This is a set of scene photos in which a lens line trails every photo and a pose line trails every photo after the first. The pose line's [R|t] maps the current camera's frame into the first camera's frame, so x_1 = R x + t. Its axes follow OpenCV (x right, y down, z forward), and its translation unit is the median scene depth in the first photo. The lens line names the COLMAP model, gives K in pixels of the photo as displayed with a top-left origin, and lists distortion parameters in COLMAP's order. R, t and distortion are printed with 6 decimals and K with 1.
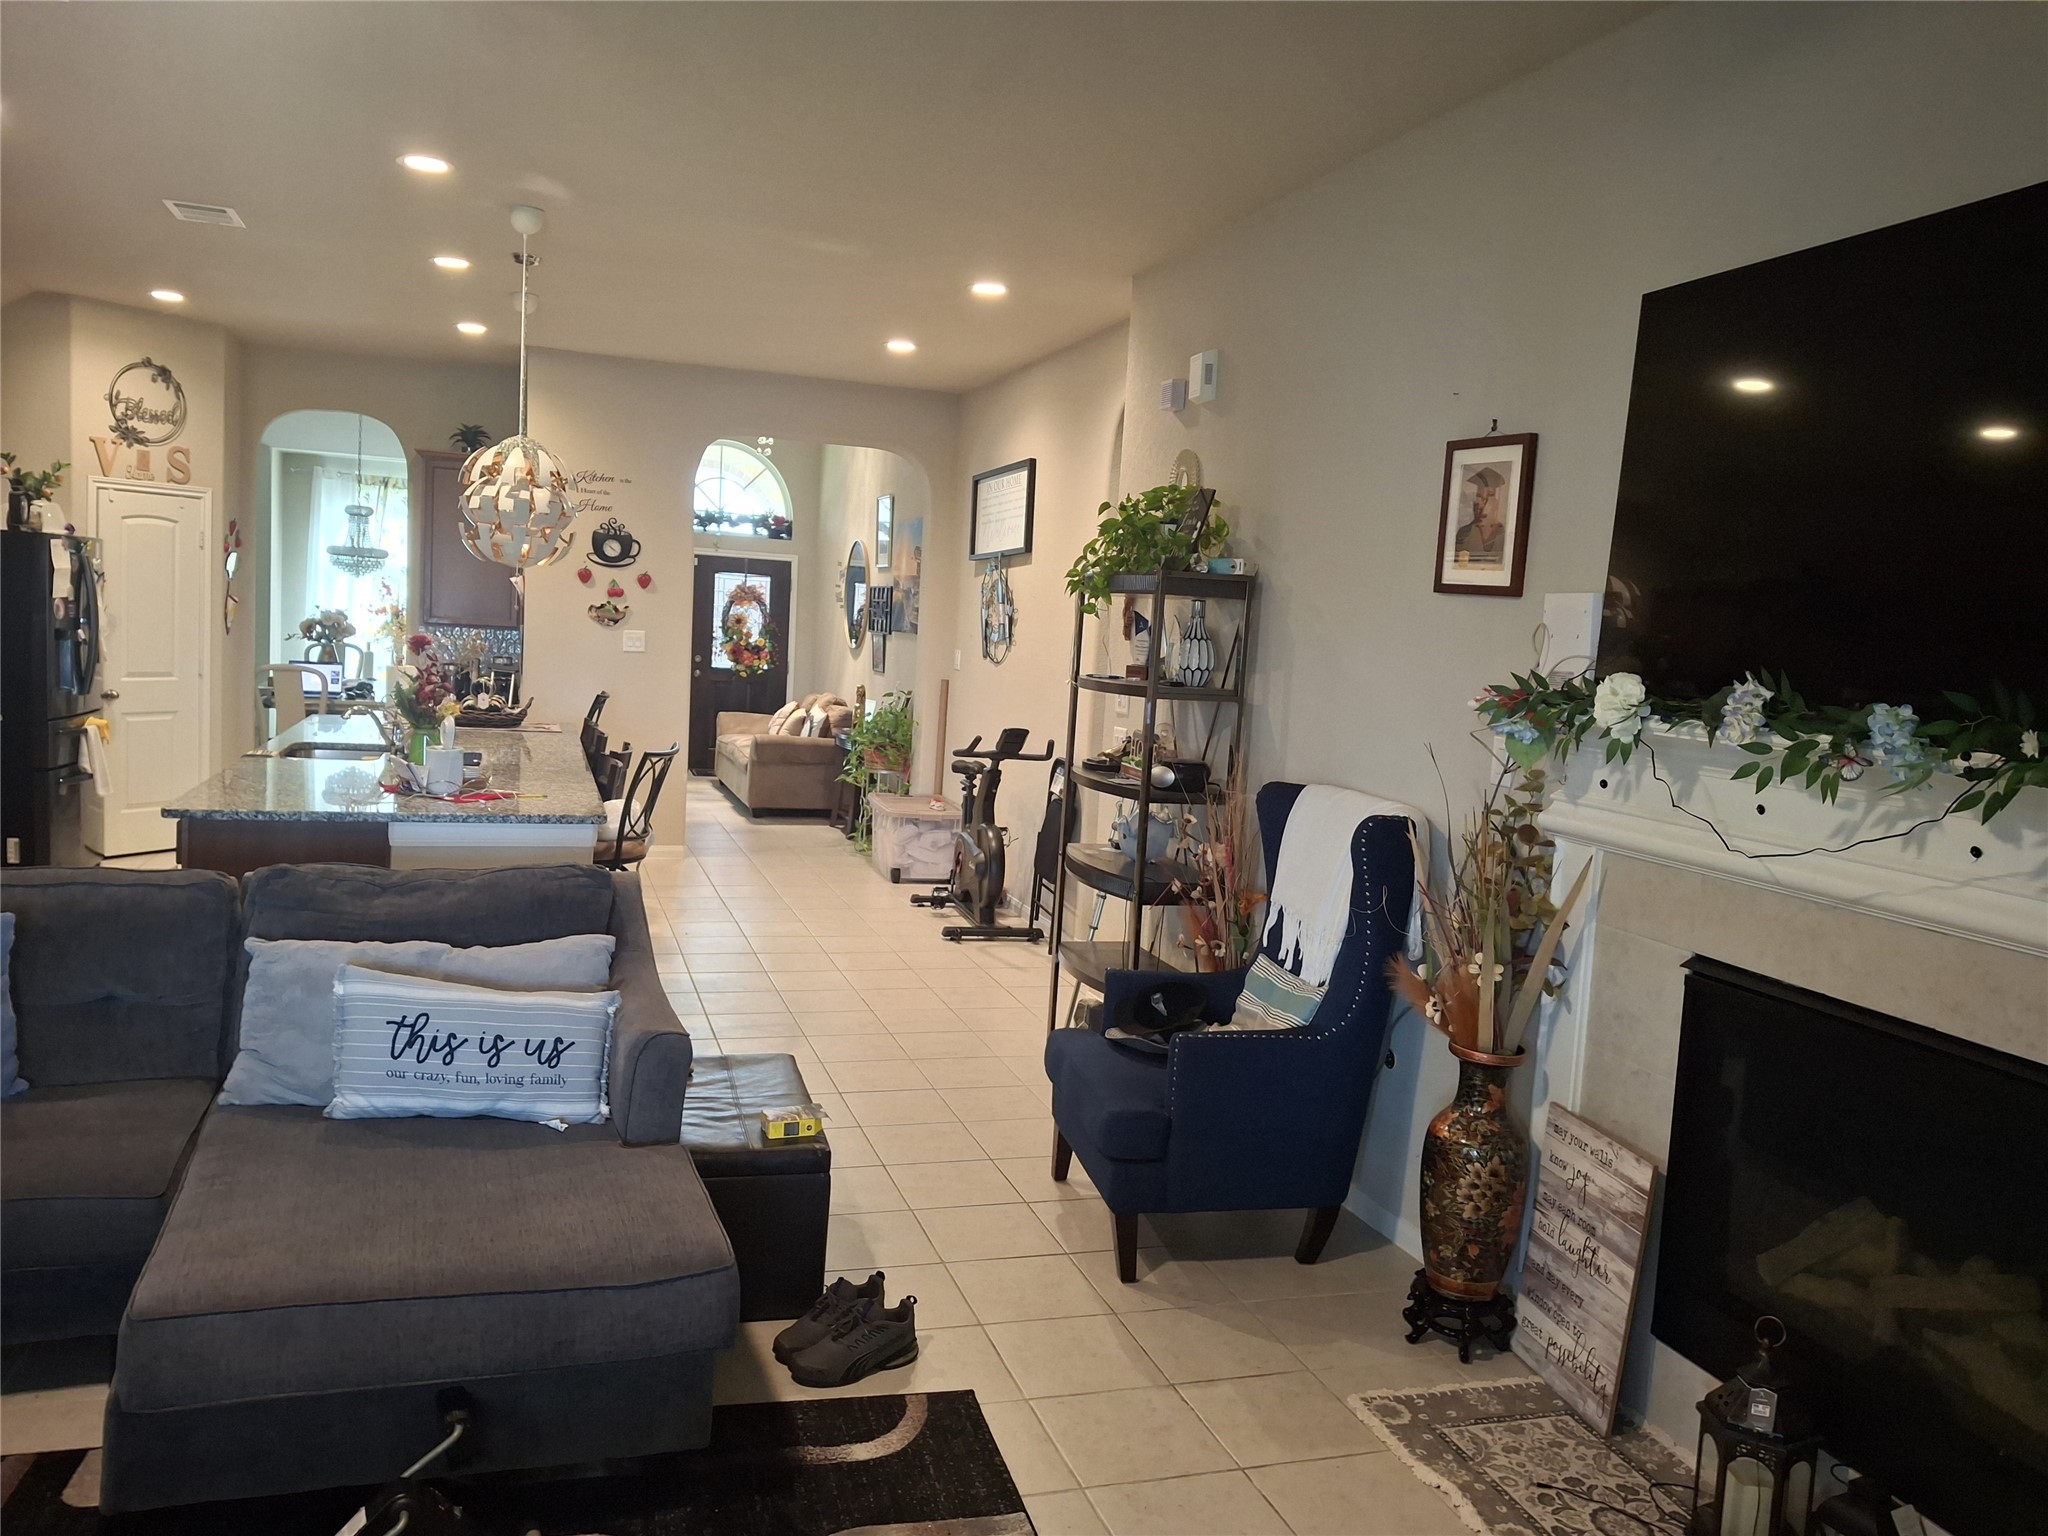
lens RADIAL K [[1506.1, 0, 1031.6], [0, 1506.1, 775.1], [0, 0, 1]] dist [0.018396, -0.040822]
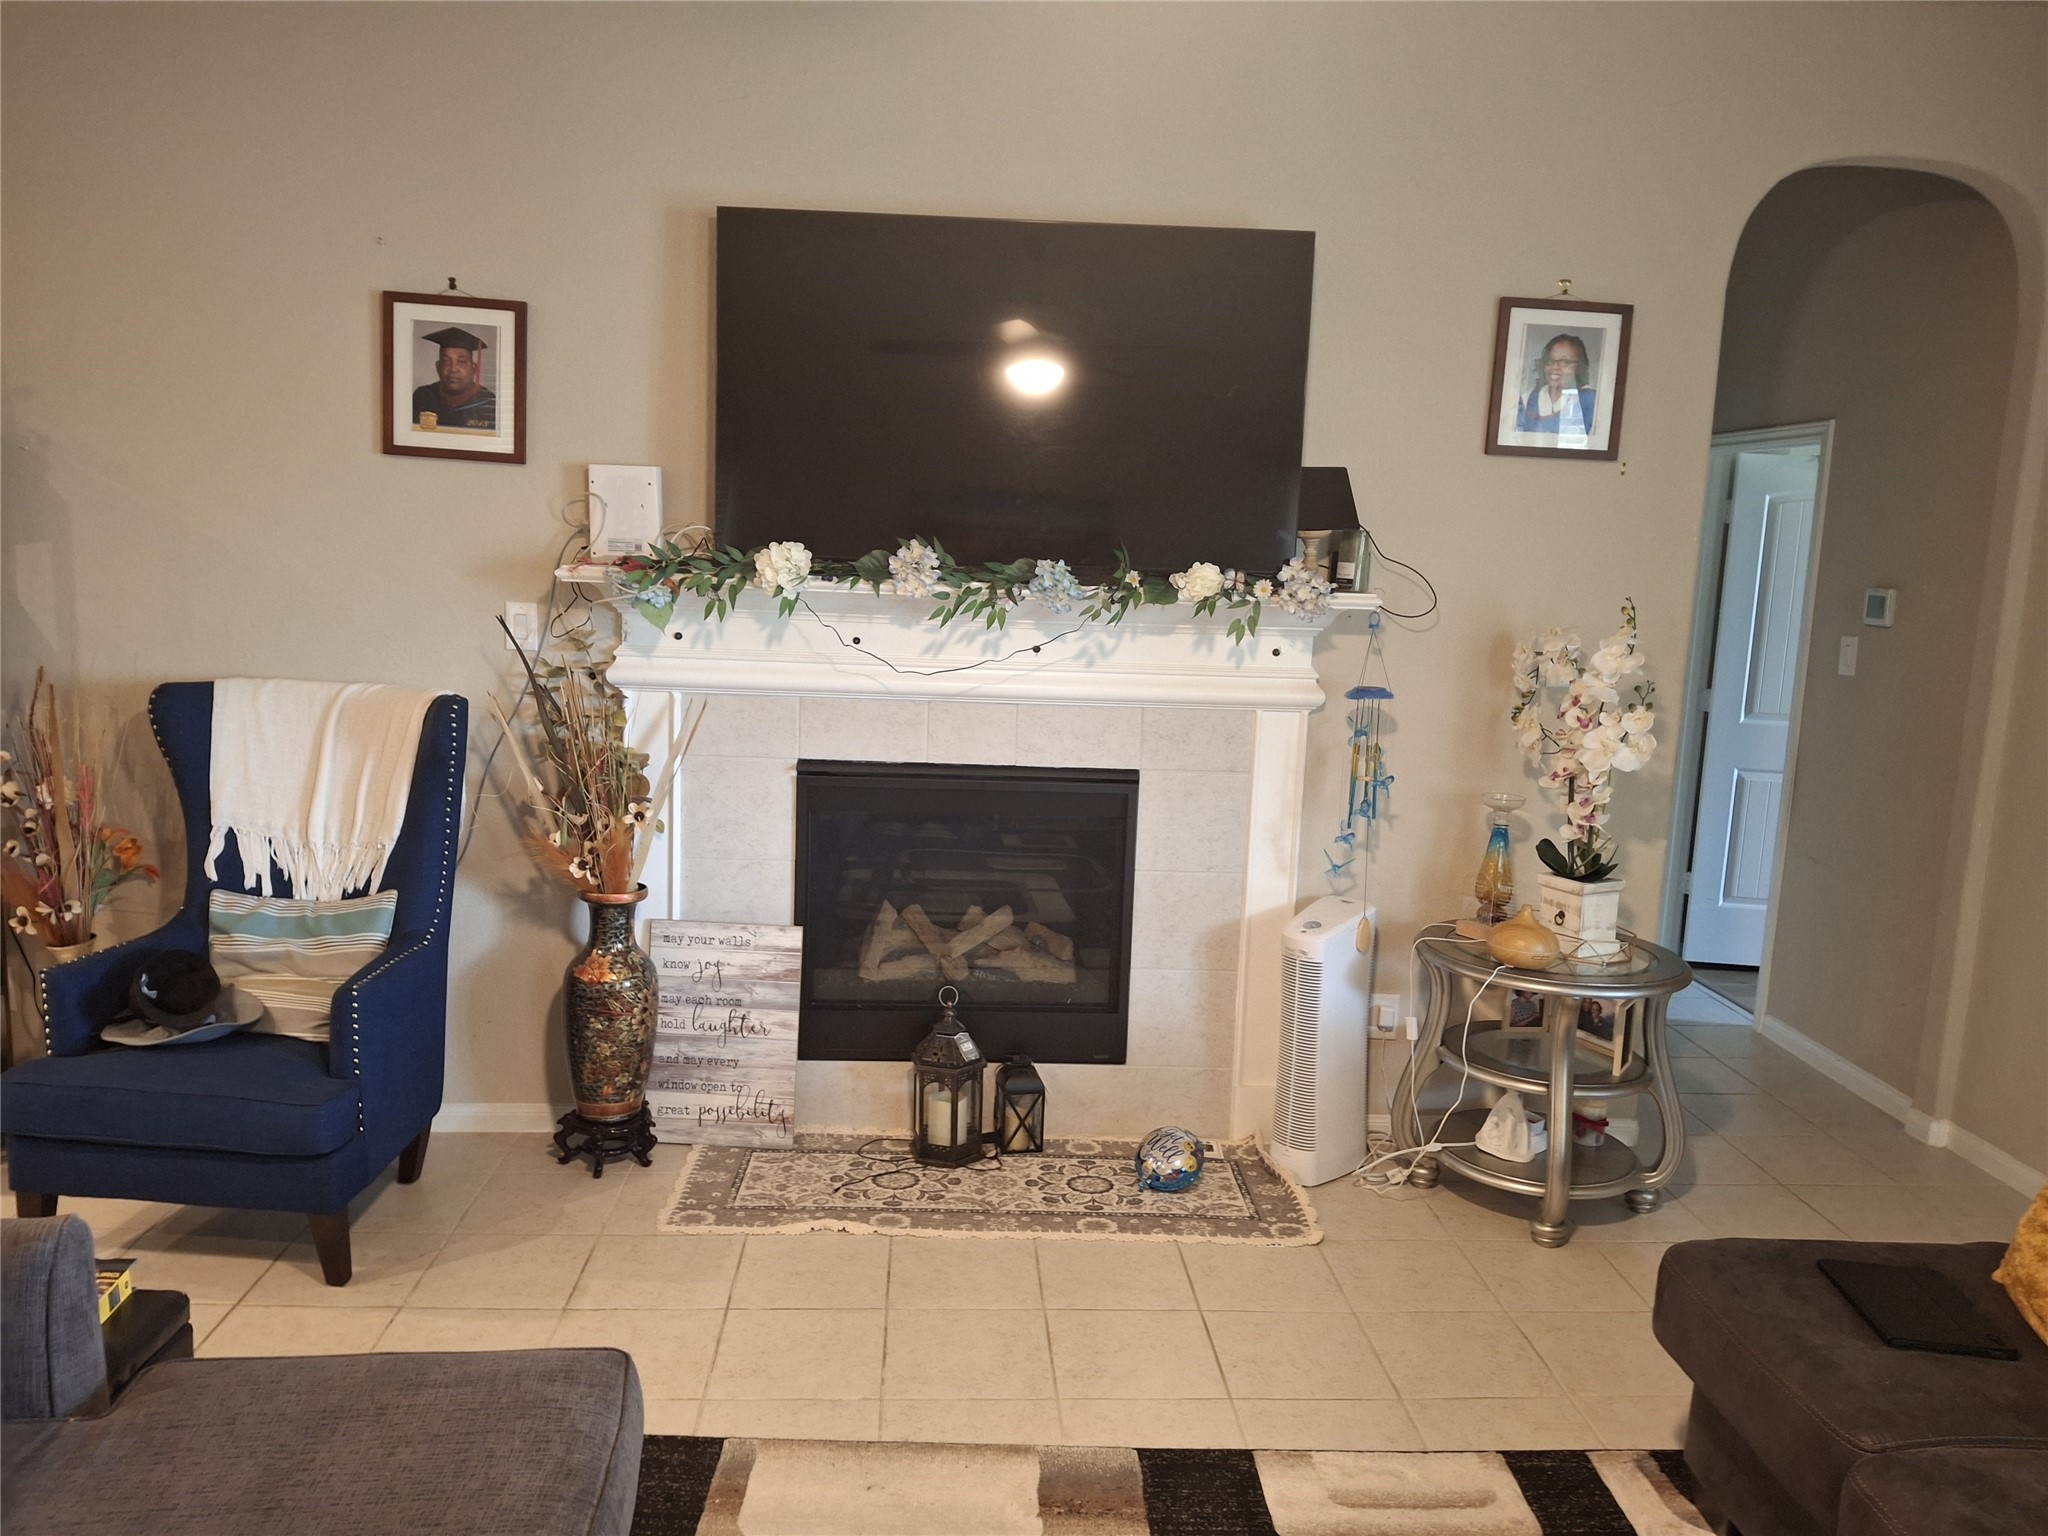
lens RADIAL K [[1506.1, 0, 1022.0], [0, 1506.1, 756.1], [0, 0, 1]] dist [0.018396, -0.040822]
pose [[0.238557, -0.197230, 0.950890, -0.678102], [0.071209, 0.980076, 0.185419, -0.099750], [-0.968514, 0.023479, 0.247848, 0.467046]]
